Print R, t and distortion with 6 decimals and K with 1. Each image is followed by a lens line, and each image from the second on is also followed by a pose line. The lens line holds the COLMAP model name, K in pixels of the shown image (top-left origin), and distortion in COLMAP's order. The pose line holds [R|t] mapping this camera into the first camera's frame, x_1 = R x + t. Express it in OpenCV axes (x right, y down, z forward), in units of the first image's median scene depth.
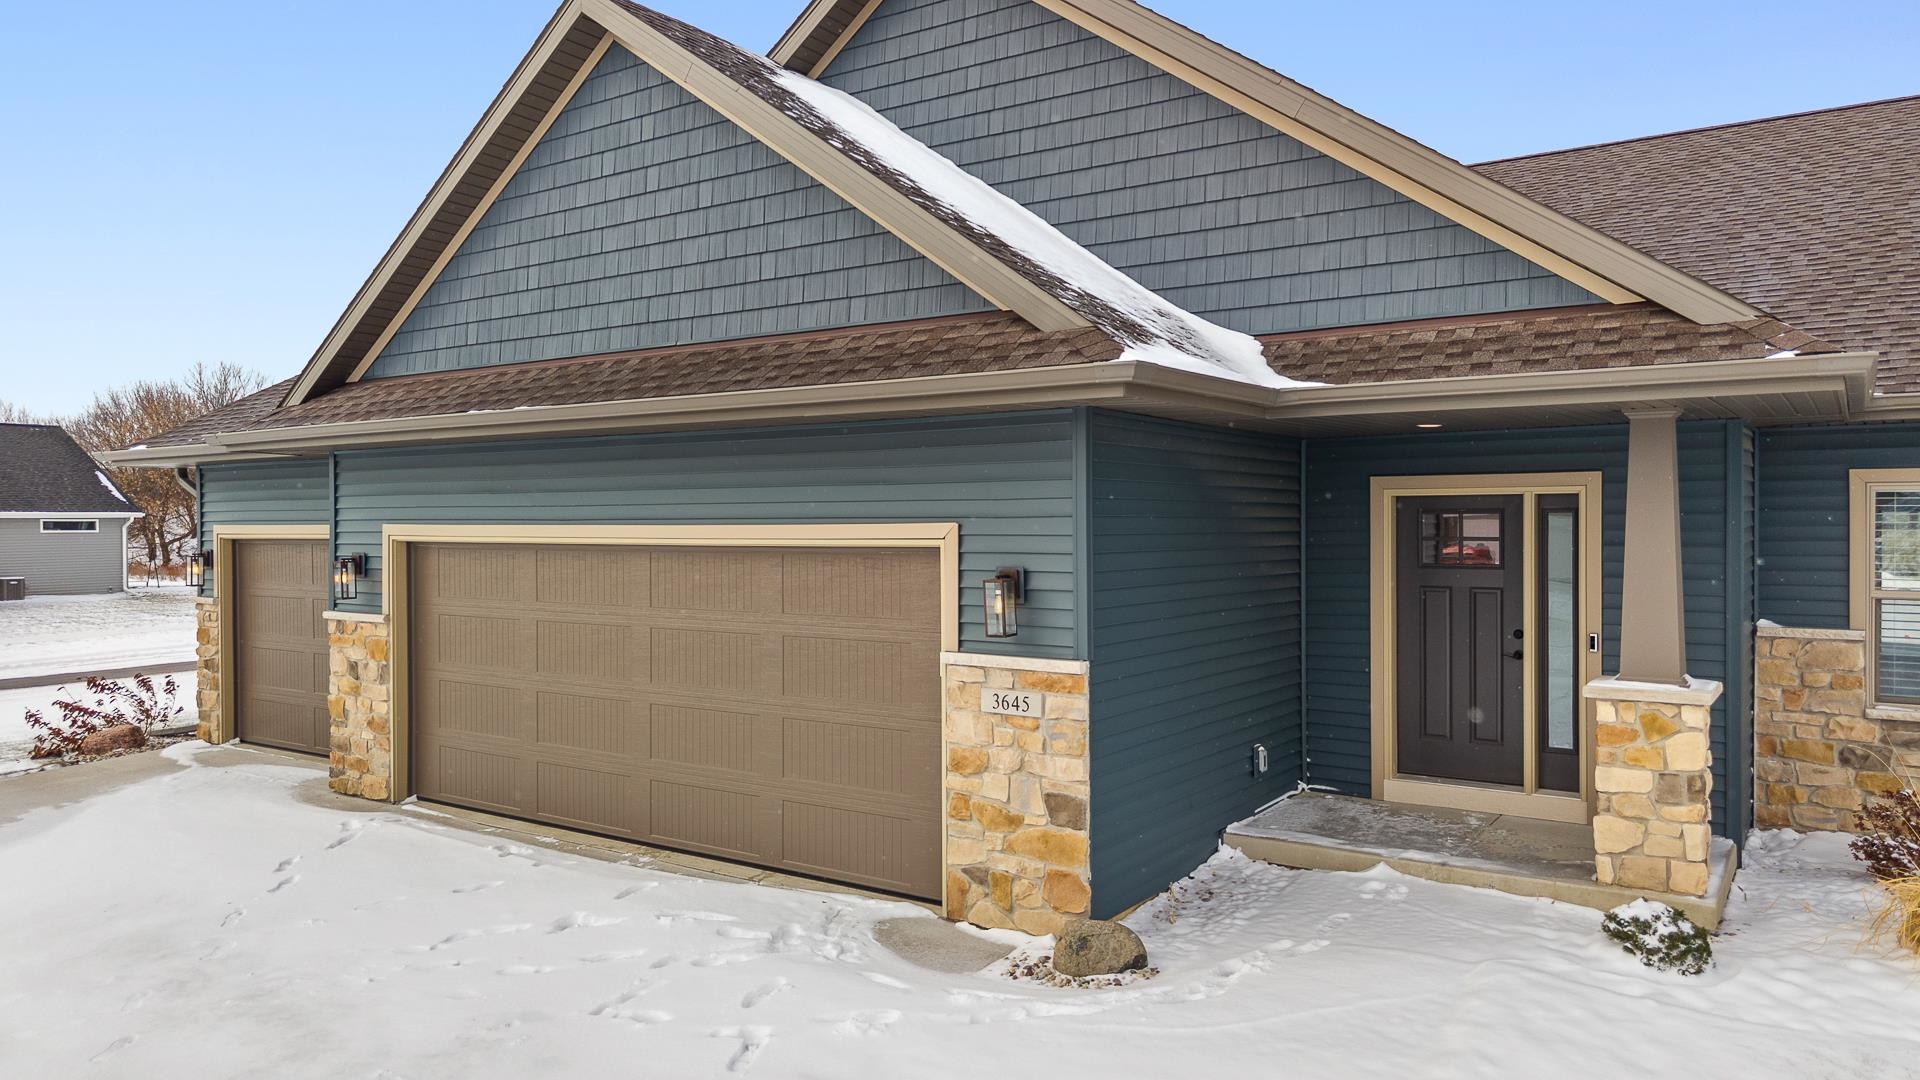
lens RADIAL K [[1310.2, 0, 960.0], [0, 1310.2, 540.0], [0, 0, 1]] dist [0.036602, -0.042521]
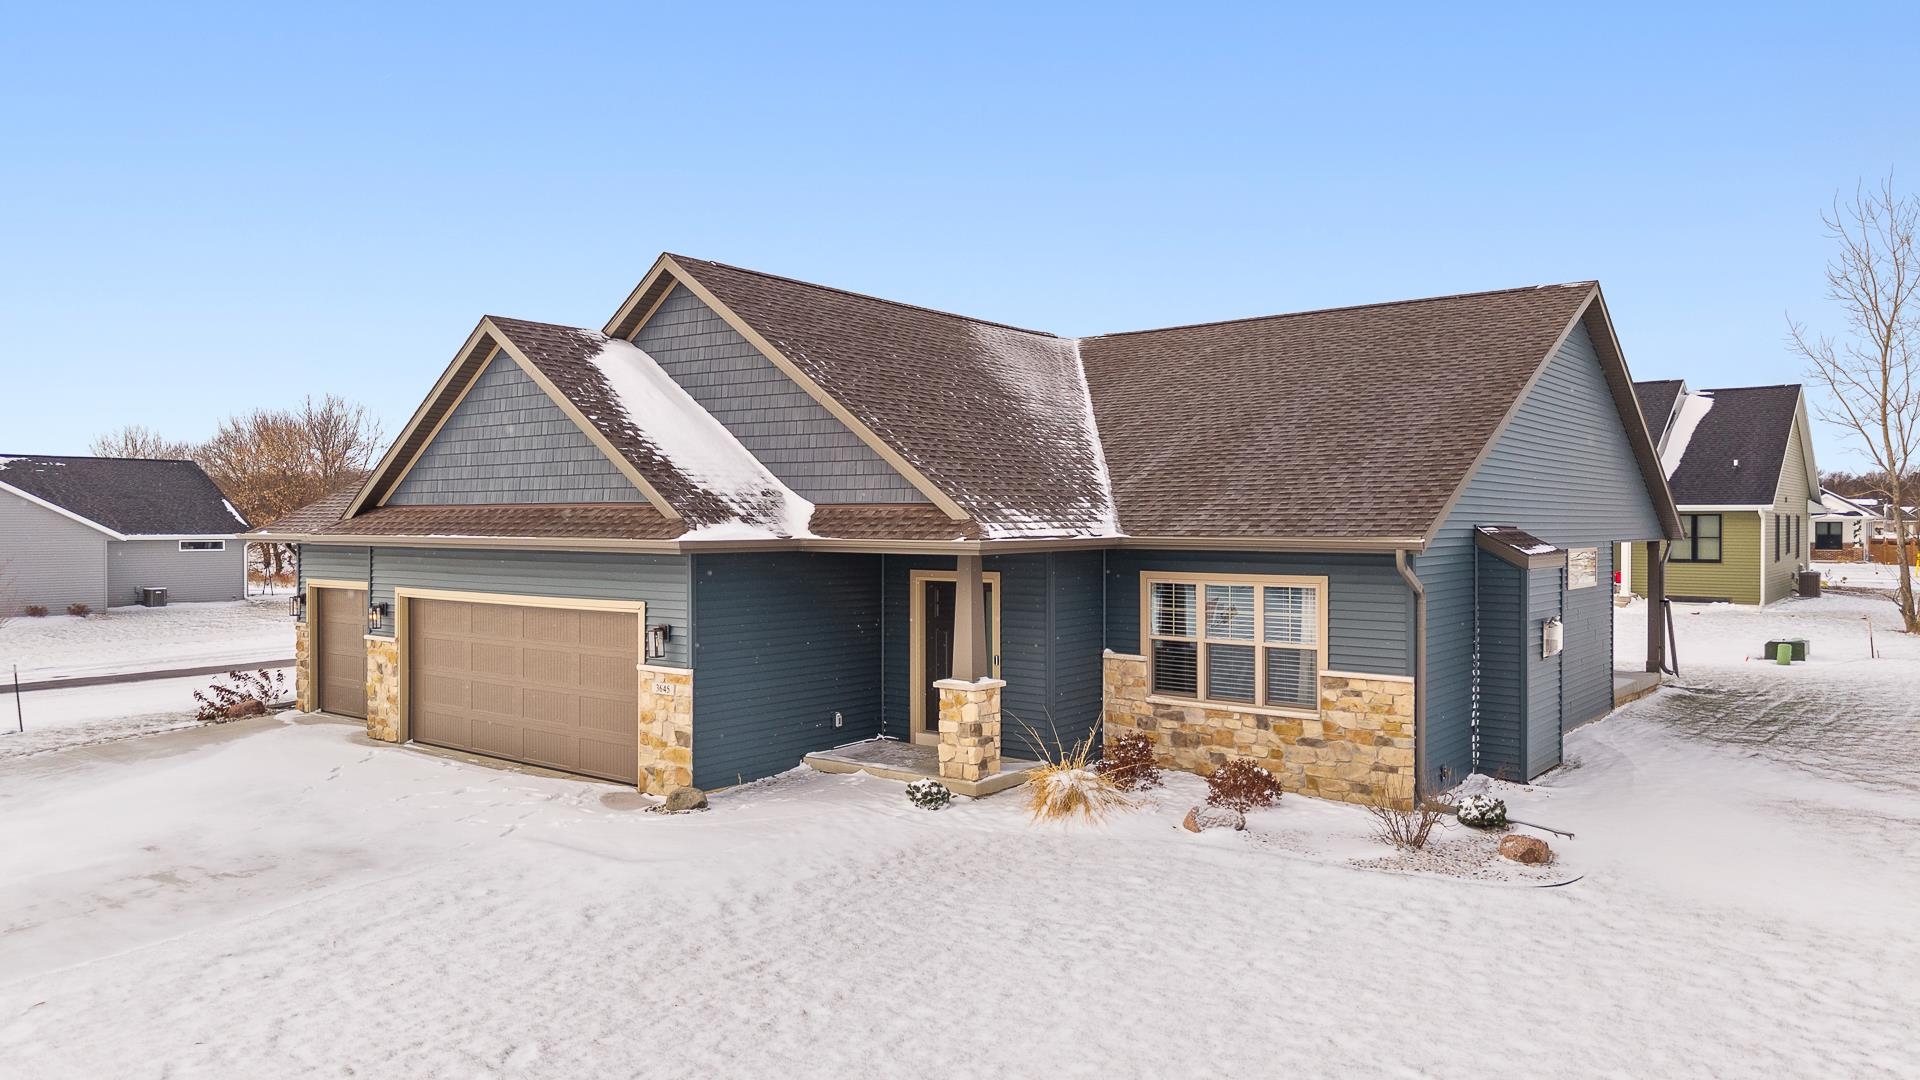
lens RADIAL K [[1293.7, 0, 960.0], [0, 1293.7, 540.0], [0, 0, 1]] dist [0.027687, -0.029375]
pose [[0.998244, 0.004459, -0.059068, 0.580484], [-0.004544, 0.999989, -0.001310, -0.103855], [0.059061, 0.001577, 0.998253, -0.962529]]
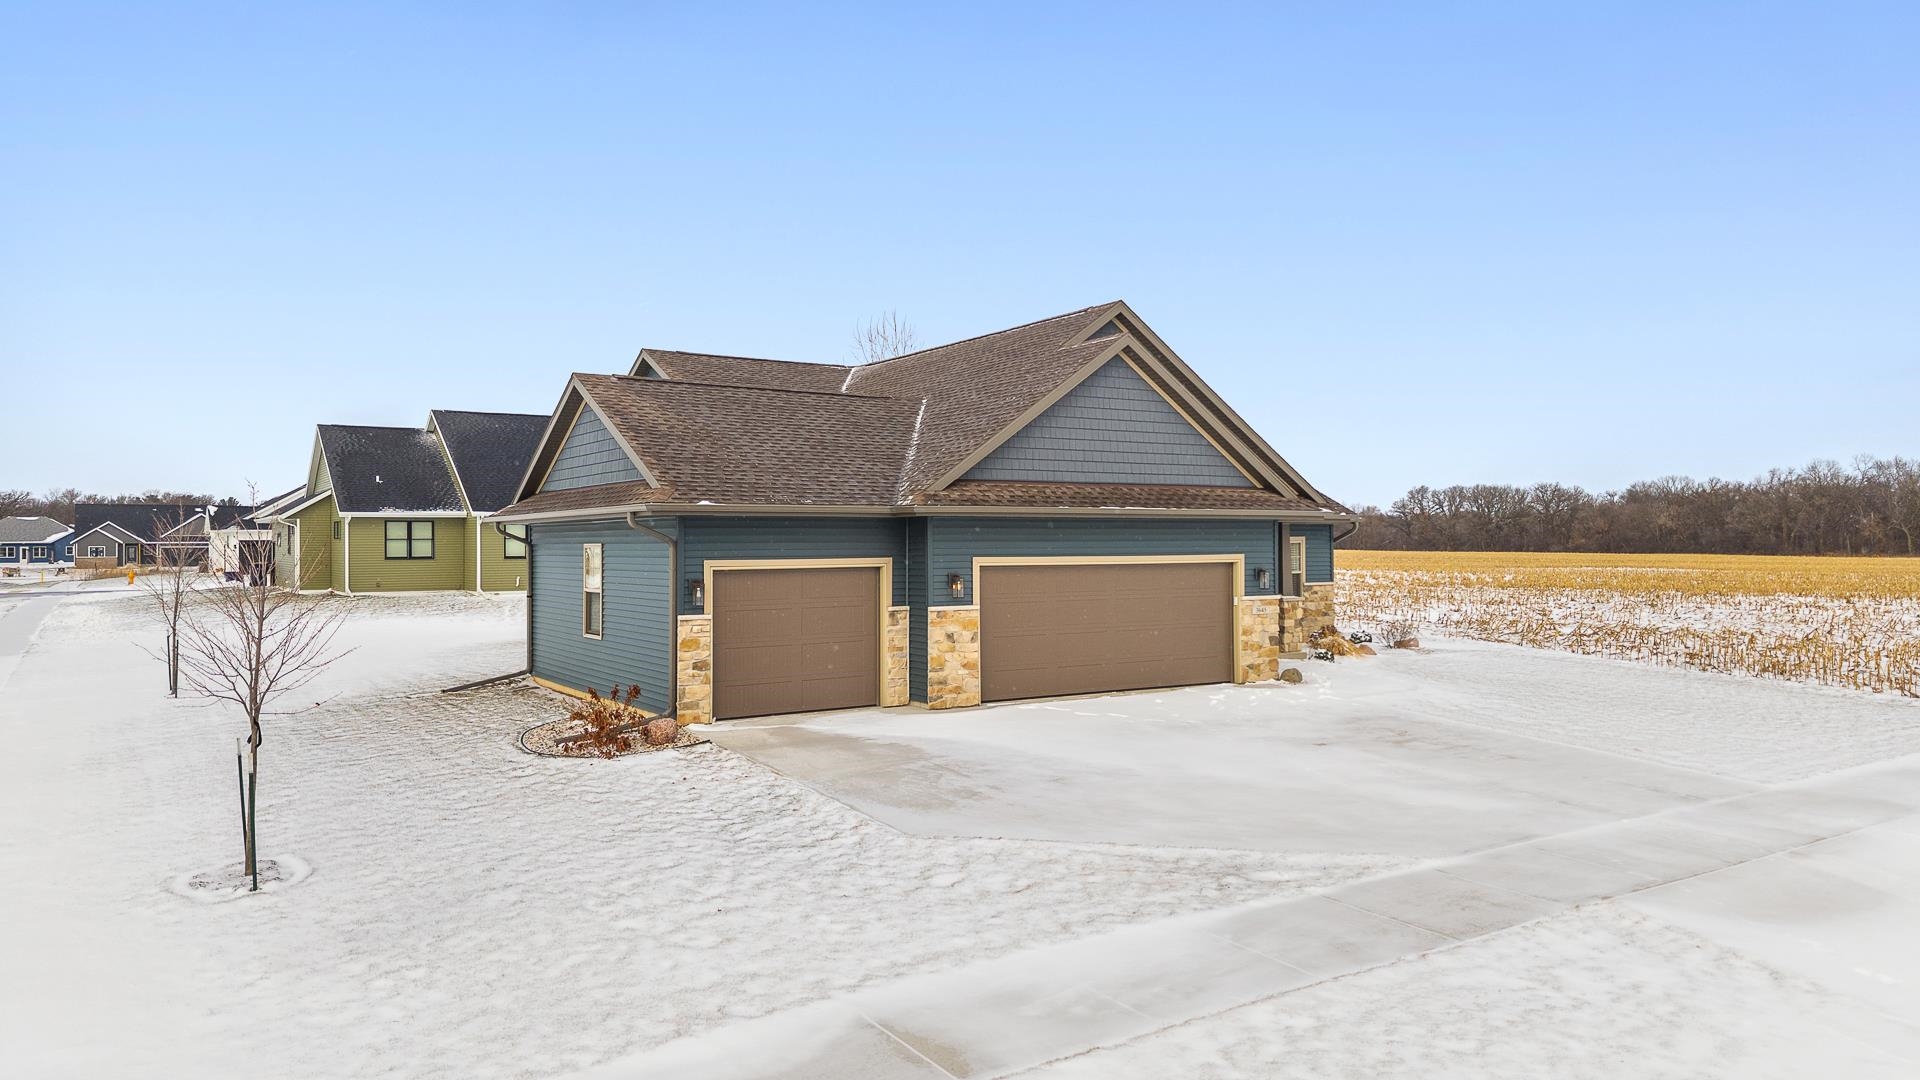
lens RADIAL K [[1281.4, 0, 964.1], [0, 1281.4, 516.7], [0, 0, 1]] dist [0.020553, -0.016548]
pose [[0.373192, 0.020146, 0.927535, -2.871862], [0.013837, 0.999532, -0.027277, -0.026644], [-0.927651, 0.023014, 0.372739, 0.448658]]
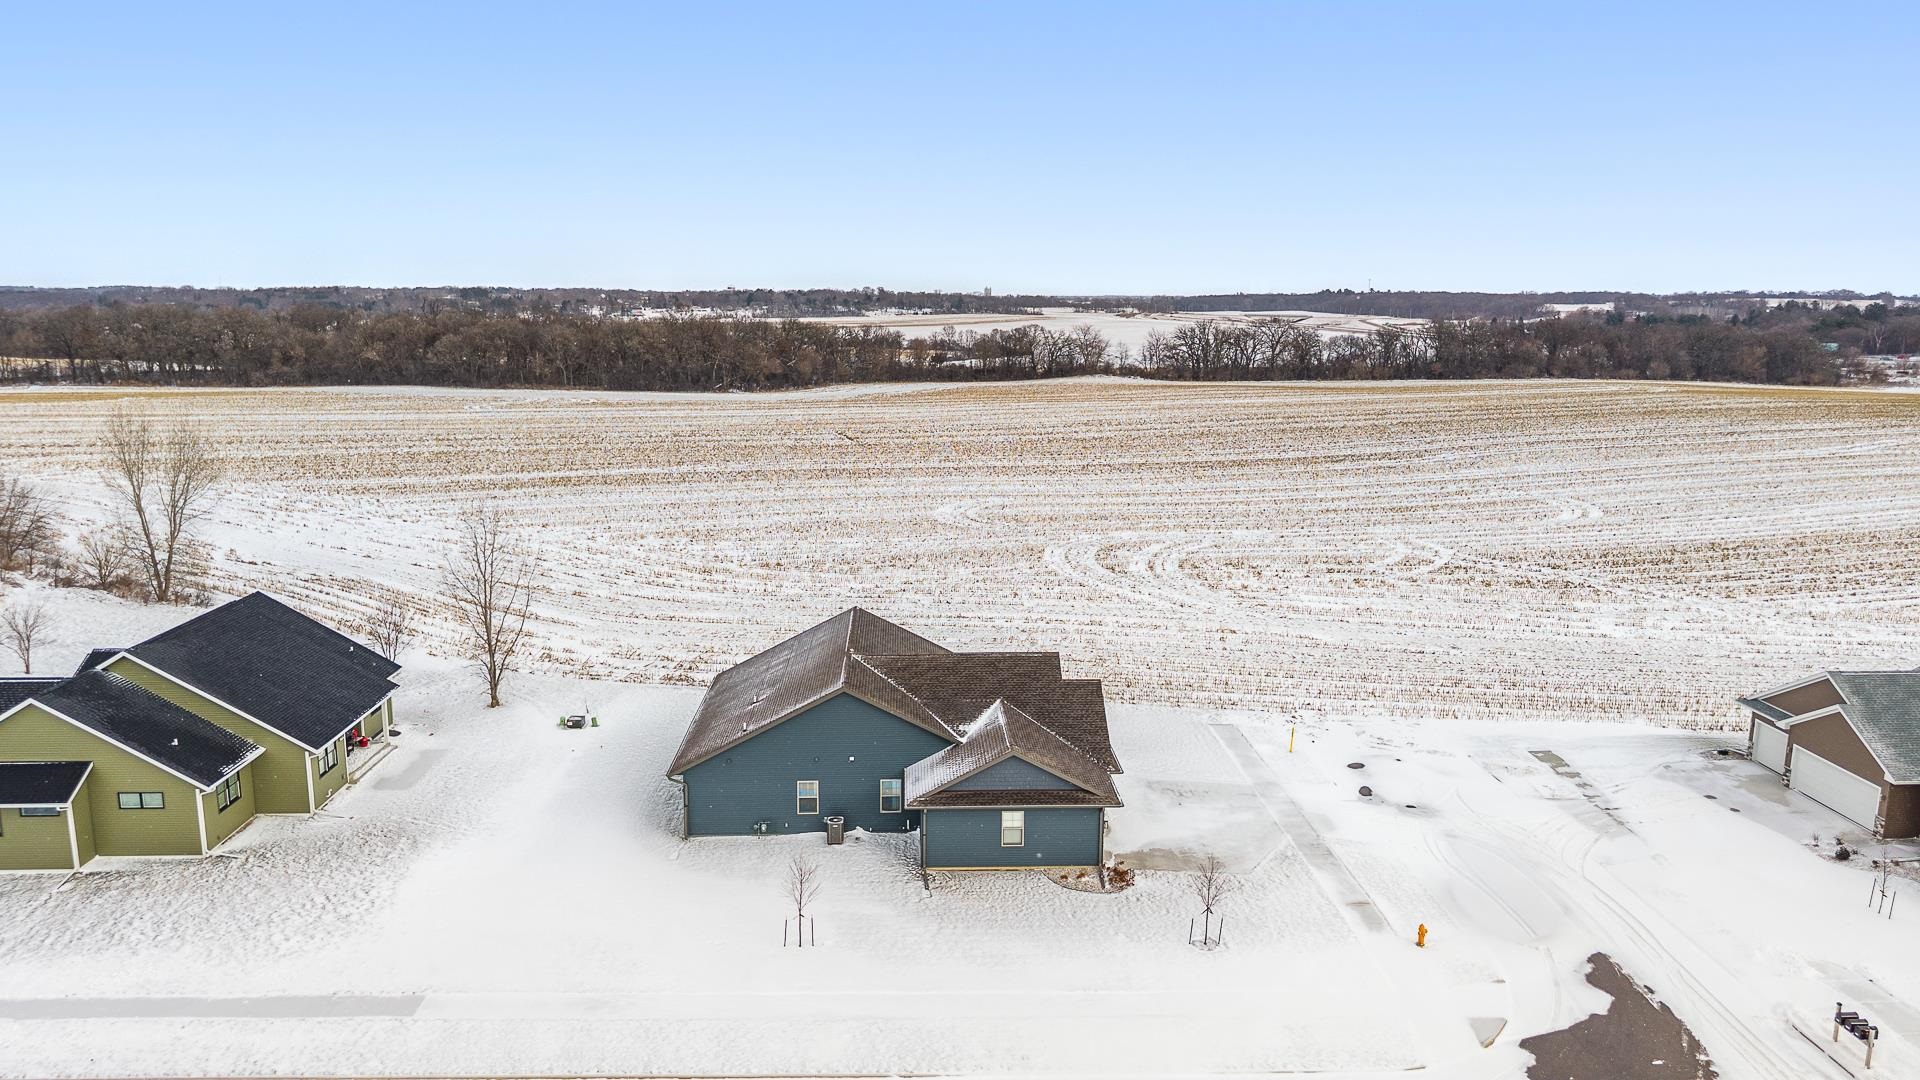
lens RADIAL K [[1277.2, 0, 934.0], [0, 1277.2, 537.9], [0, 0, 1]] dist [0.034671, -0.033381]
pose [[-0.594725, -0.147016, 0.790373, -5.544154], [0.010756, 0.981594, 0.190677, -2.729422], [-0.803858, 0.121901, -0.582197, 6.159851]]
